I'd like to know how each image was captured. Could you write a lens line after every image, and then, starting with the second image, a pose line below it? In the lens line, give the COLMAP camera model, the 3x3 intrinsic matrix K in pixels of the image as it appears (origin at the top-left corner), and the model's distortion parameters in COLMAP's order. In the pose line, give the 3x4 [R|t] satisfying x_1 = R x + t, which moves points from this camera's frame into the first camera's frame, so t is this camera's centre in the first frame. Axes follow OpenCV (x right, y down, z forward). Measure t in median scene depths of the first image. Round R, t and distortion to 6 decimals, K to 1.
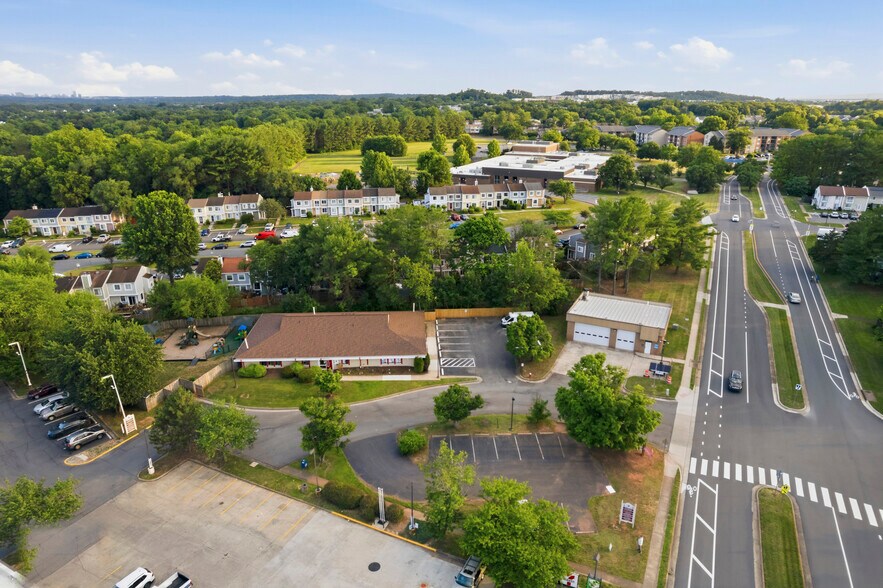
lens RADIAL K [[565.2, 0, 442.1], [0, 565.2, 296.9], [0, 0, 1]] dist [-0.074532, 0.067957]
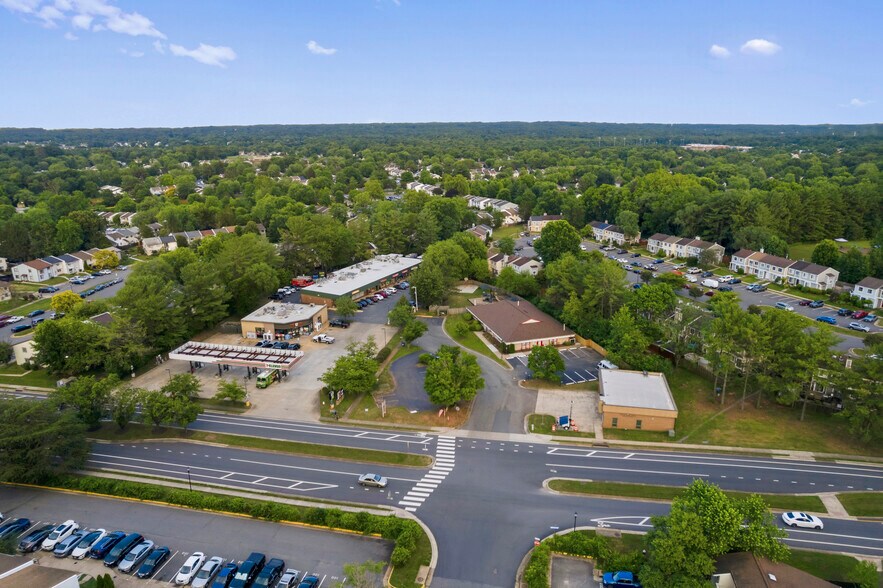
lens RADIAL K [[565.2, 0, 442.1], [0, 565.2, 296.9], [0, 0, 1]] dist [-0.074532, 0.067957]
pose [[0.243033, 0.283635, -0.927624, 1.053470], [-0.324089, 0.925085, 0.197949, -0.209364], [0.914276, 0.252525, 0.316750, 0.241647]]
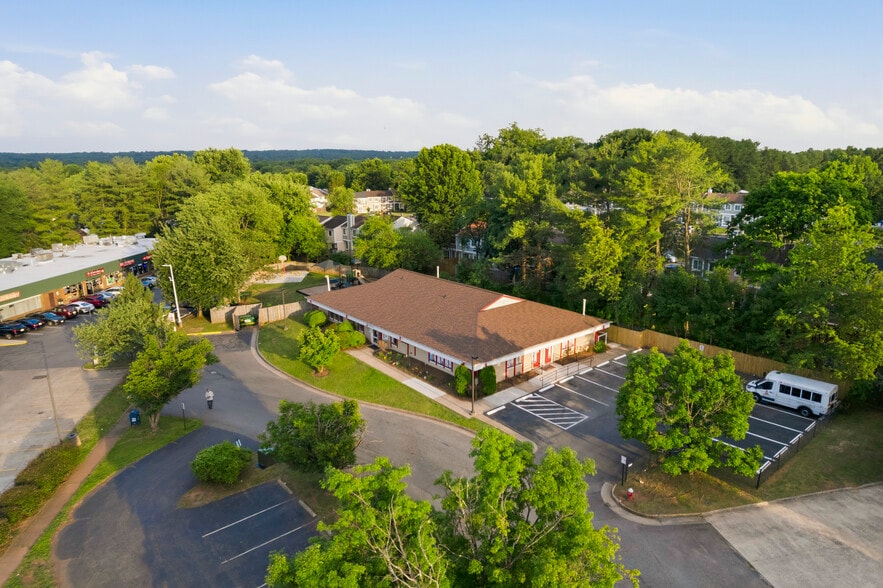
lens RADIAL K [[565.2, 0, 442.1], [0, 565.2, 296.9], [0, 0, 1]] dist [-0.074532, 0.067957]
pose [[0.597581, 0.192326, -0.778400, 0.269702], [-0.267809, 0.962930, 0.032321, 0.026156], [0.755761, 0.189148, 0.626936, 0.502110]]
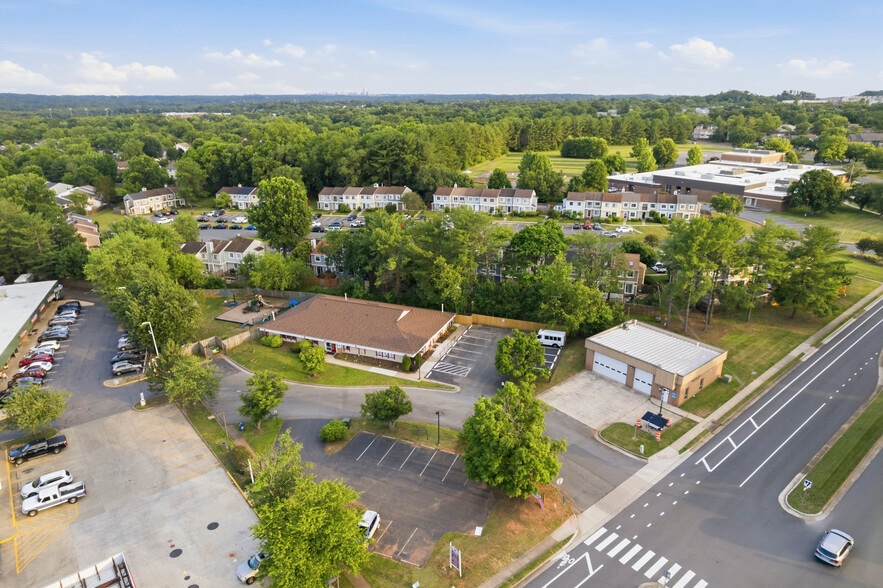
lens RADIAL K [[565.2, 0, 442.1], [0, 565.2, 296.9], [0, 0, 1]] dist [-0.074532, 0.067957]
pose [[0.908465, 0.140011, -0.393812, 0.311275], [-0.139797, 0.989744, 0.029390, -0.027675], [0.393888, 0.028354, 0.918721, 0.076054]]
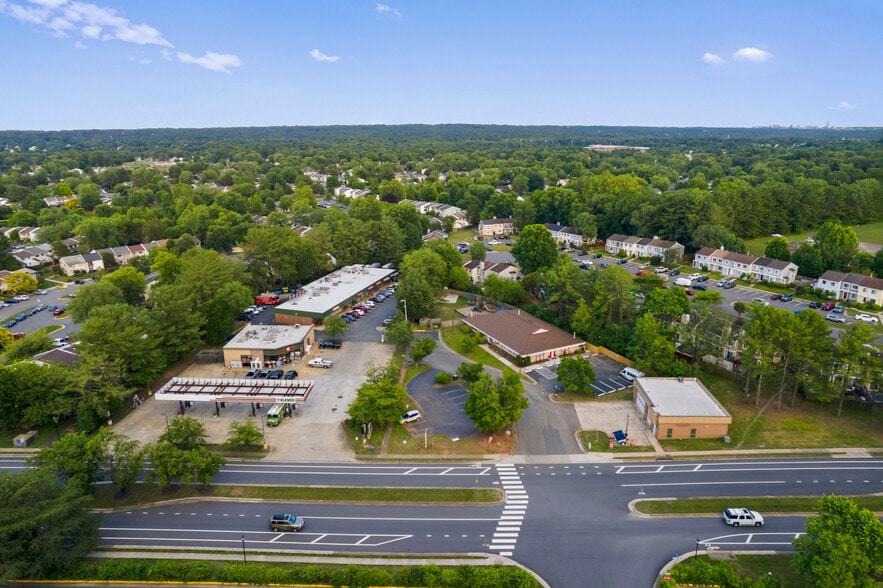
lens RADIAL K [[565.2, 0, 442.1], [0, 565.2, 296.9], [0, 0, 1]] dist [-0.074532, 0.067957]
pose [[0.403162, 0.263995, -0.876223, 0.909234], [-0.306641, 0.941105, 0.142453, -0.150768], [0.862225, 0.211254, 0.460370, 0.069882]]
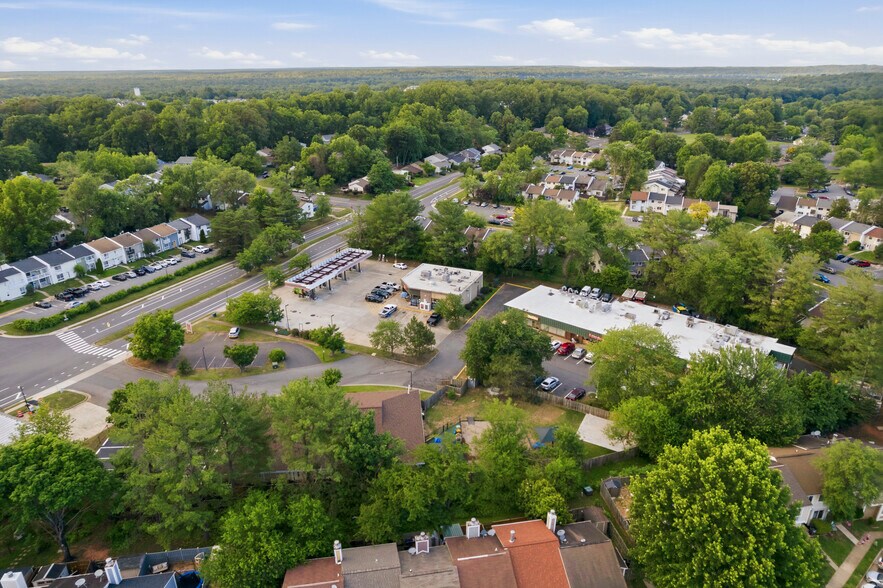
lens RADIAL K [[565.2, 0, 442.1], [0, 565.2, 296.9], [0, 0, 1]] dist [-0.074532, 0.067957]
pose [[-0.999222, 0.019043, -0.034539, -0.295332], [-0.009114, 0.740549, 0.671941, -0.597526], [0.038374, 0.671733, -0.739799, 1.312420]]
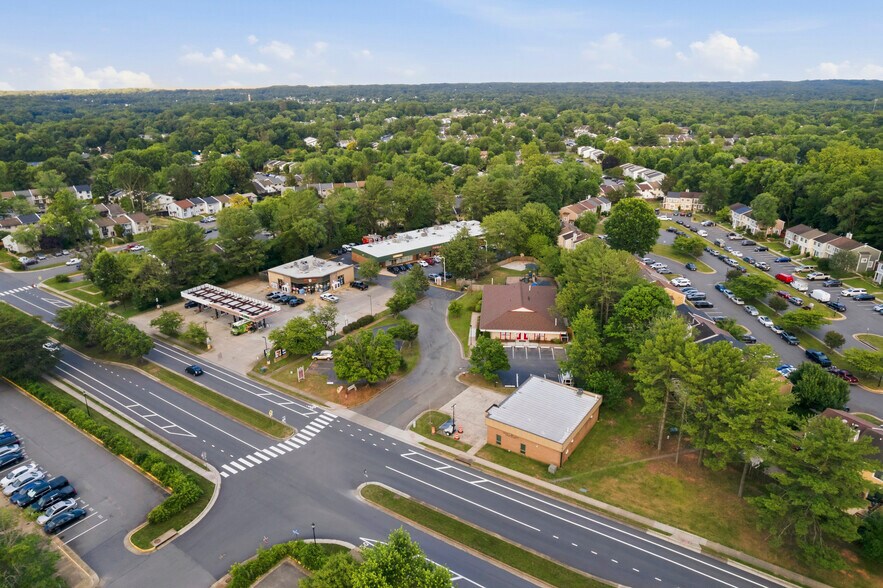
lens RADIAL K [[565.2, 0, 442.1], [0, 565.2, 296.9], [0, 0, 1]] dist [-0.074532, 0.067957]
pose [[-0.151150, 0.351808, -0.923788, 0.998274], [-0.327865, 0.863783, 0.382602, -0.377429], [0.932555, 0.360708, -0.015215, 0.707883]]
